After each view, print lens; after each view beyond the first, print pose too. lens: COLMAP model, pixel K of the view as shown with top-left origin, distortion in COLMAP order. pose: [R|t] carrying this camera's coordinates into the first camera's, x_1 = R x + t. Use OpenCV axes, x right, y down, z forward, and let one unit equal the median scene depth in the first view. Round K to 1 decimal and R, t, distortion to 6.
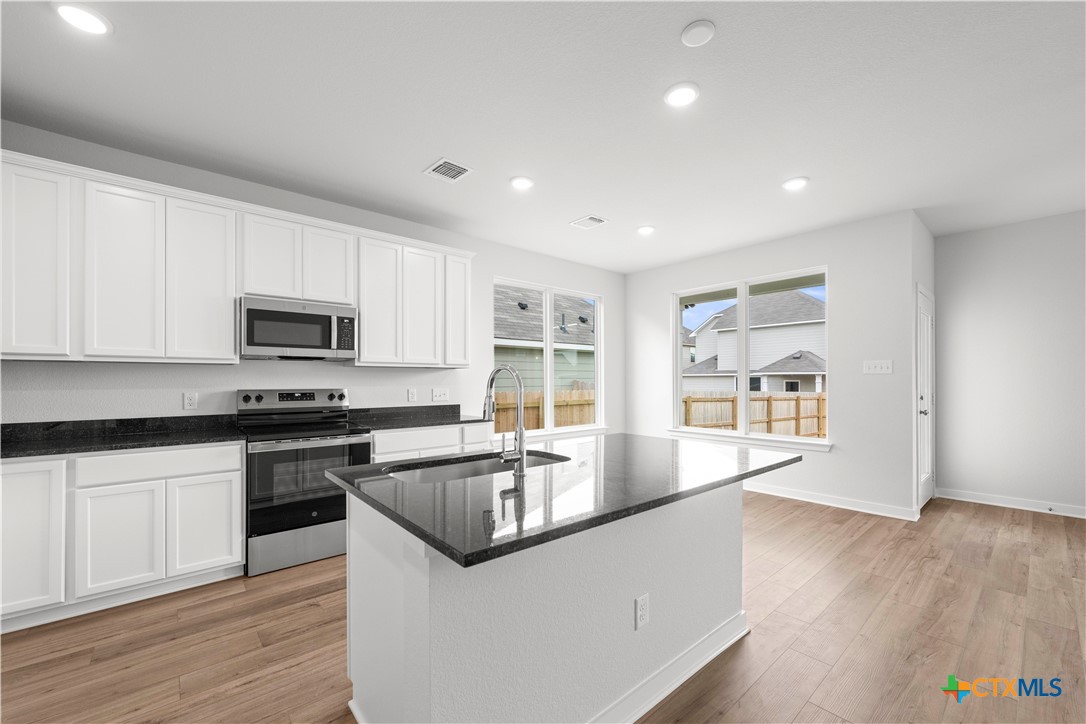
lens RADIAL K [[435.2, 0, 547.5], [0, 435.2, 379.1], [0, 0, 1]] dist [0.000487, 0.000096]
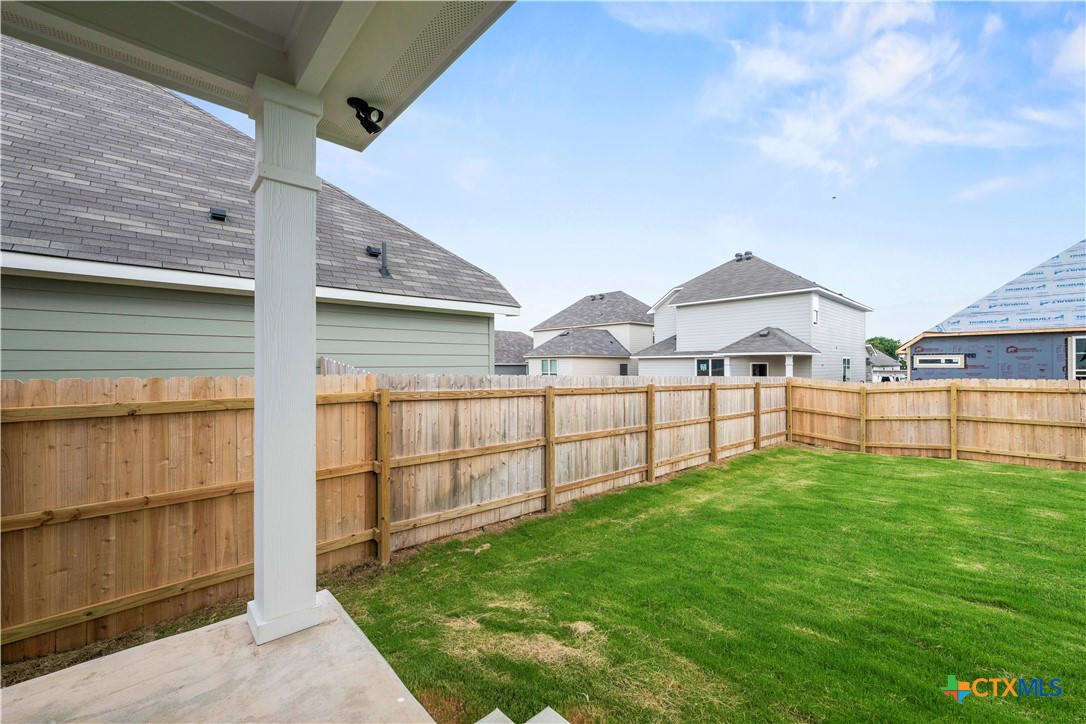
lens RADIAL K [[431.3, 0, 552.6], [0, 431.3, 358.3], [0, 0, 1]] dist [0.001569, 0.000231]
pose [[0.998919, -0.003054, 0.046380, 0.921143], [0.003698, 0.999898, -0.013796, 0.035046], [-0.046333, 0.013953, 0.998829, 1.370640]]
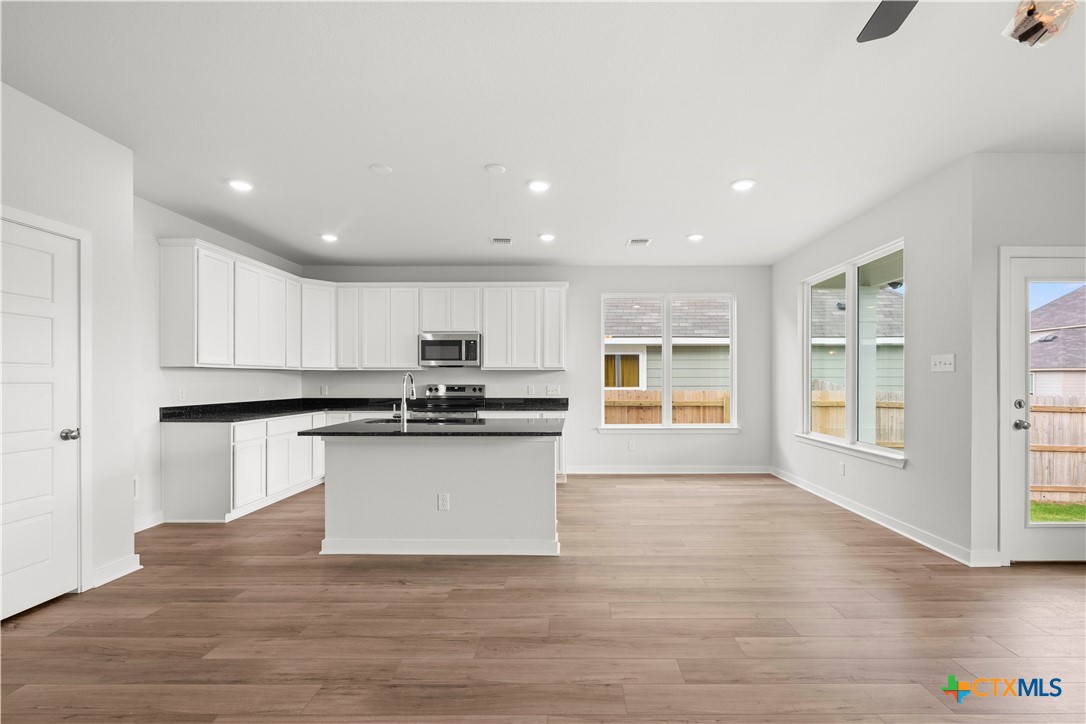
lens RADIAL K [[482.3, 0, 568.9], [0, 482.3, 379.1], [0, 0, 1]] dist [-0.000980, -0.000203]
pose [[0.750682, 0.000452, -0.660664, 0.946833], [0.000901, 0.999998, 0.001707, -0.001000], [0.660663, -0.001877, 0.750680, -0.098267]]
